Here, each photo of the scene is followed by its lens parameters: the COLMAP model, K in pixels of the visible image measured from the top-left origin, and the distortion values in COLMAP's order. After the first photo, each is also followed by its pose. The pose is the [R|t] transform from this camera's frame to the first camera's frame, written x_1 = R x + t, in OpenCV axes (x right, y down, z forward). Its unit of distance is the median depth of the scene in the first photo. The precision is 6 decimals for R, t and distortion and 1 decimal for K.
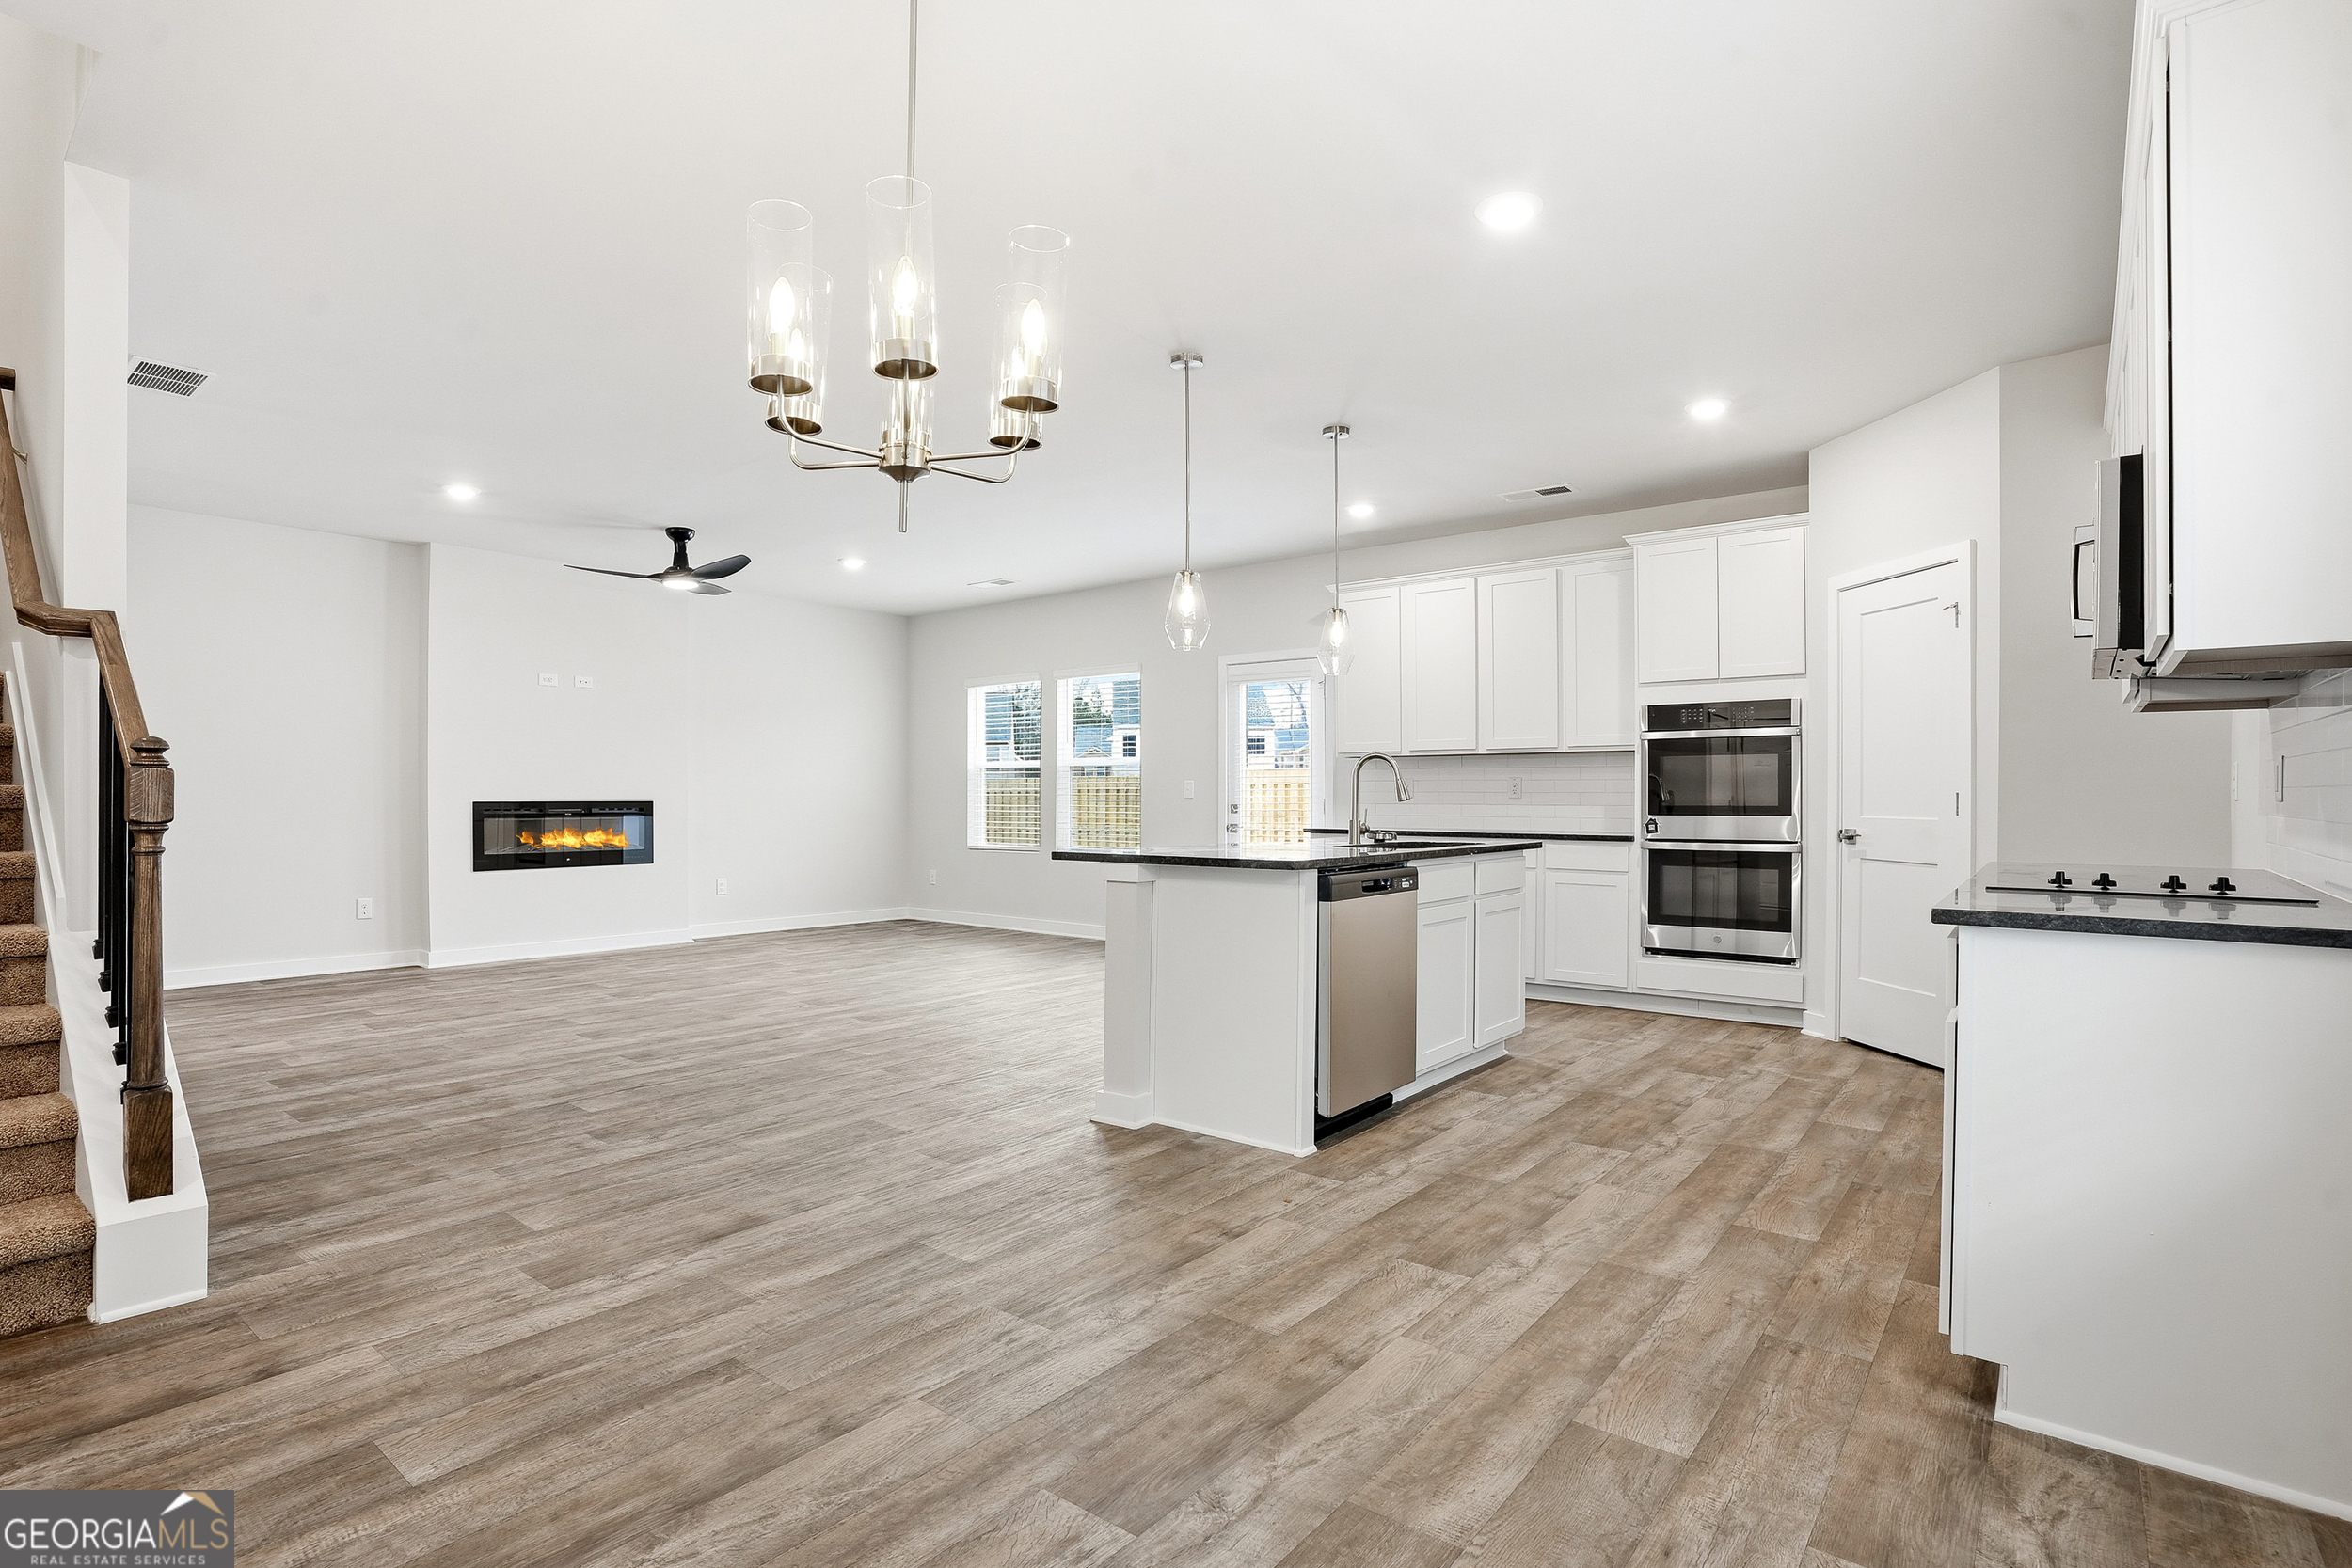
lens RADIAL K [[1161.3, 0, 1167.1], [0, 1161.3, 783.0], [0, 0, 1]] dist [-0.073115, 0.026807]
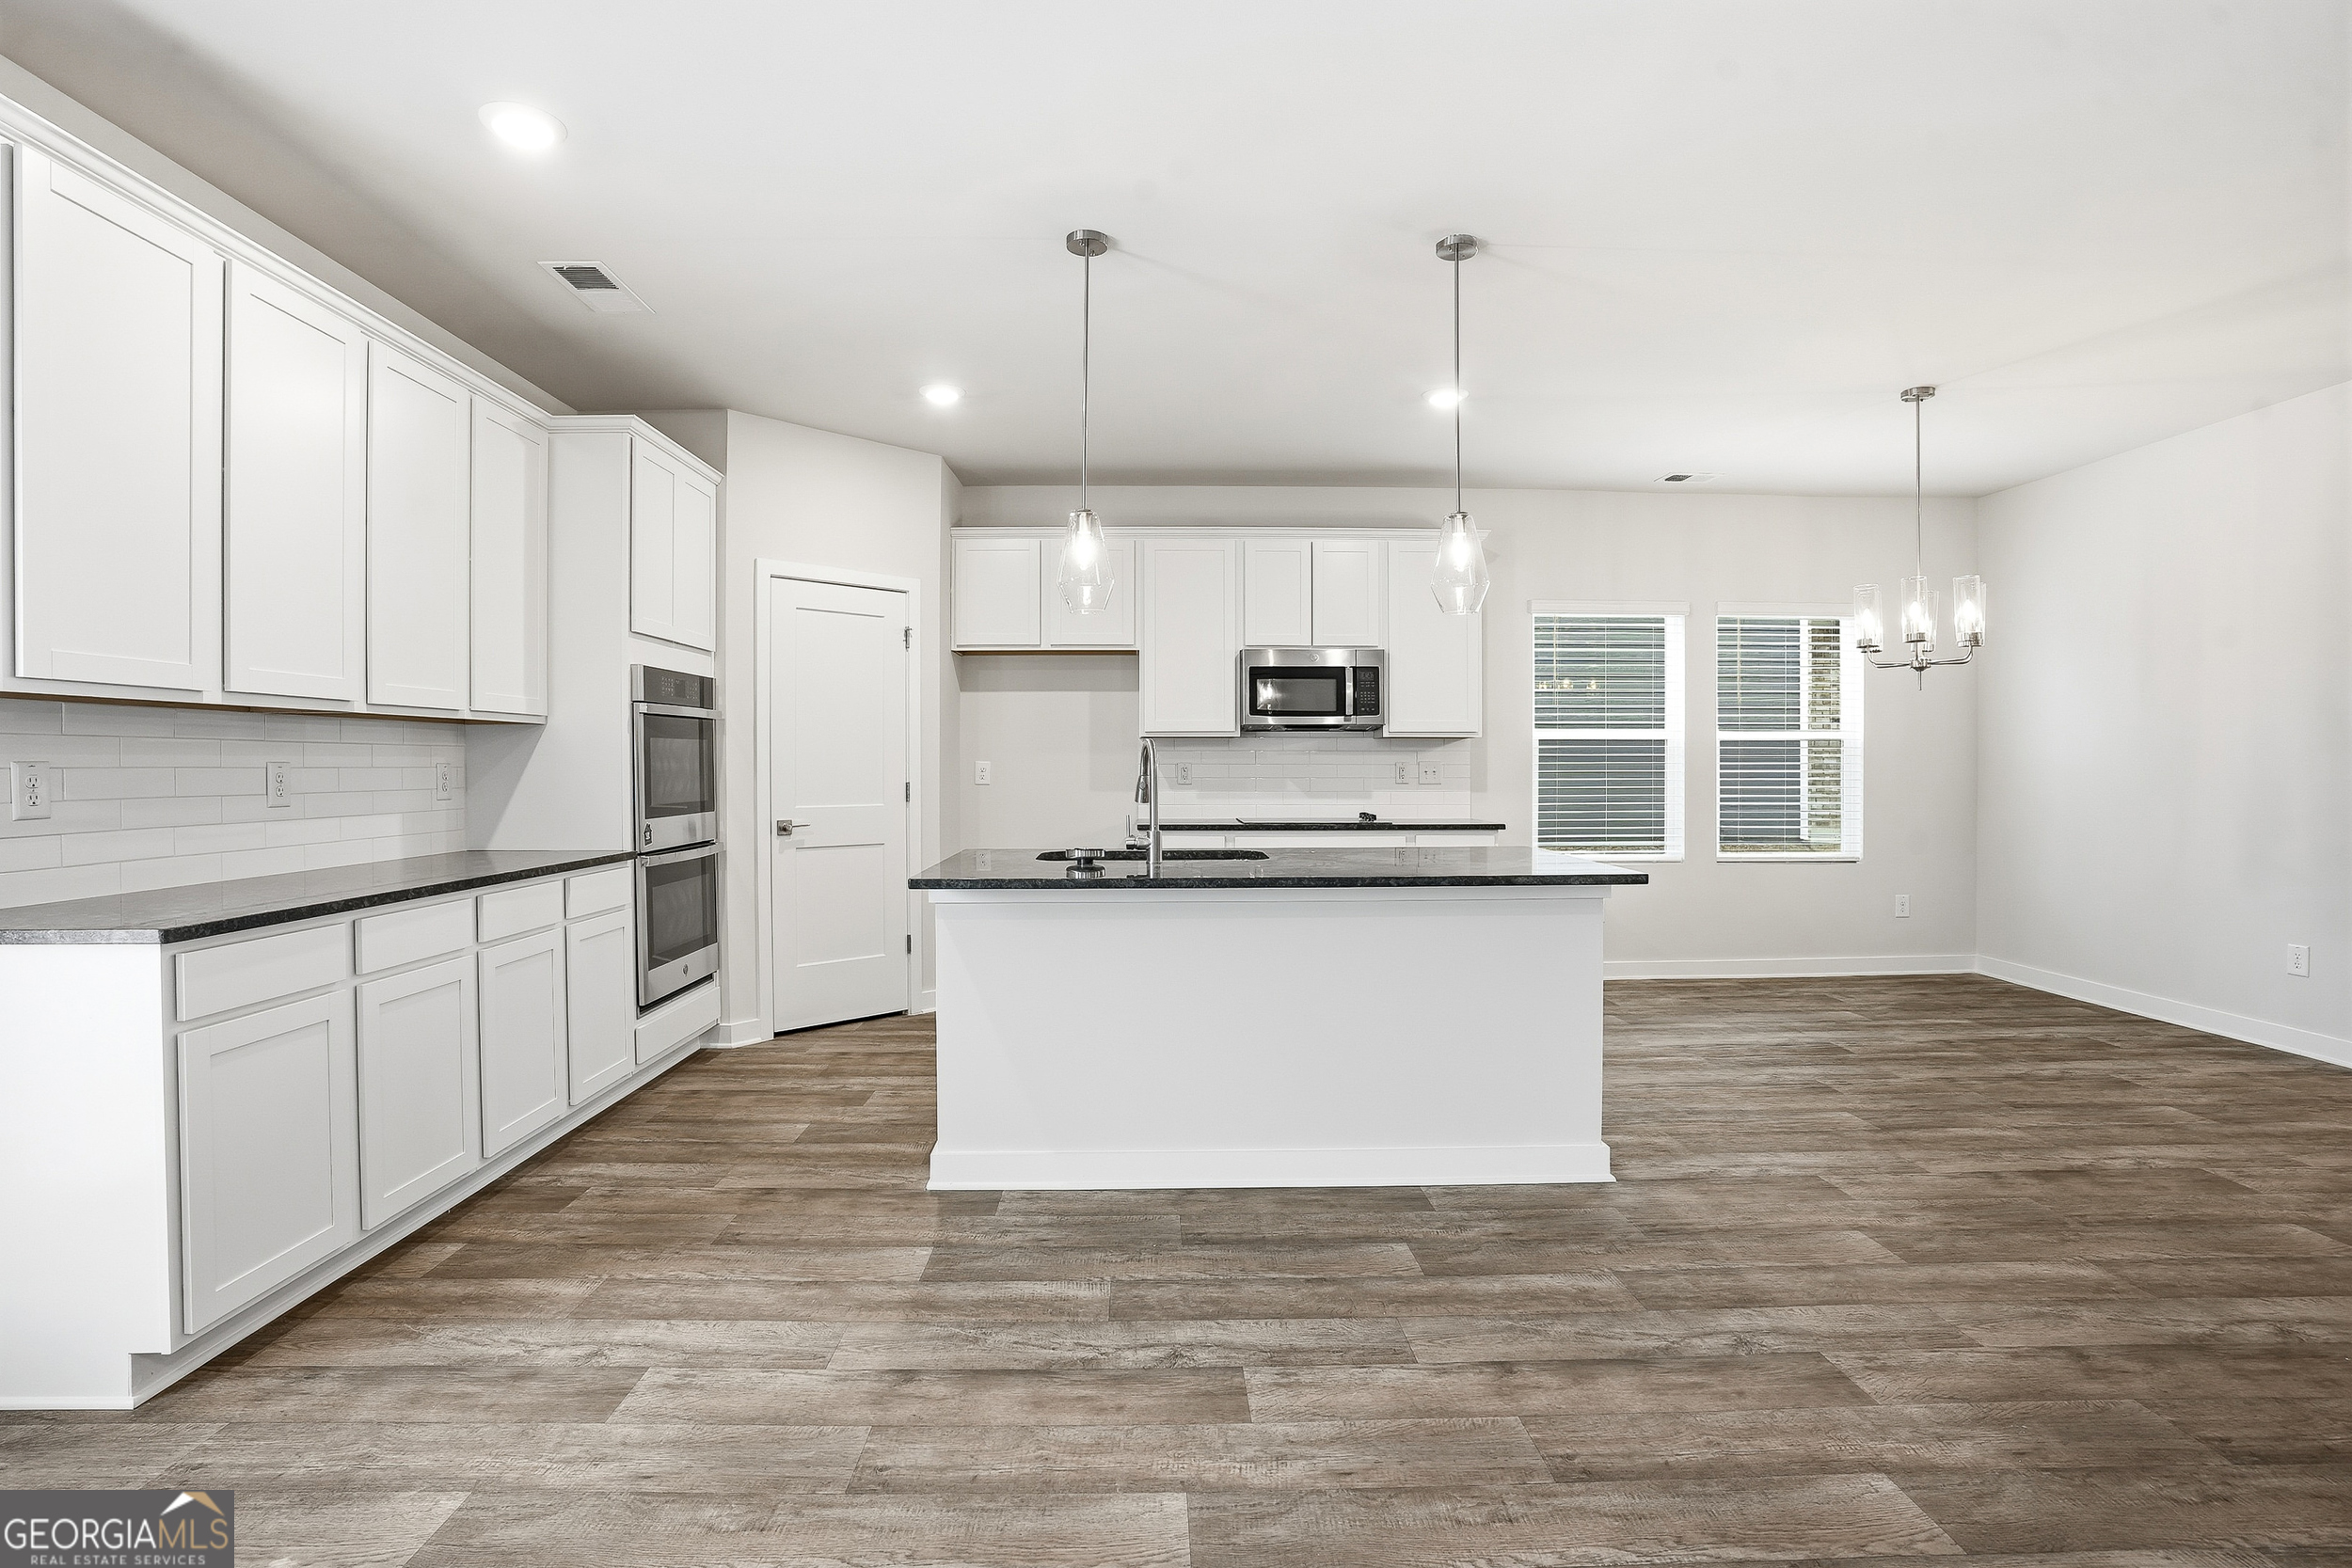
lens RADIAL K [[1161.3, 0, 1167.1], [0, 1161.3, 783.0], [0, 0, 1]] dist [-0.073115, 0.026807]
pose [[-0.647267, -0.008454, 0.762216, -0.360767], [-0.004959, 0.999964, 0.006880, -0.000971], [-0.762247, 0.000673, -0.647286, 1.327127]]
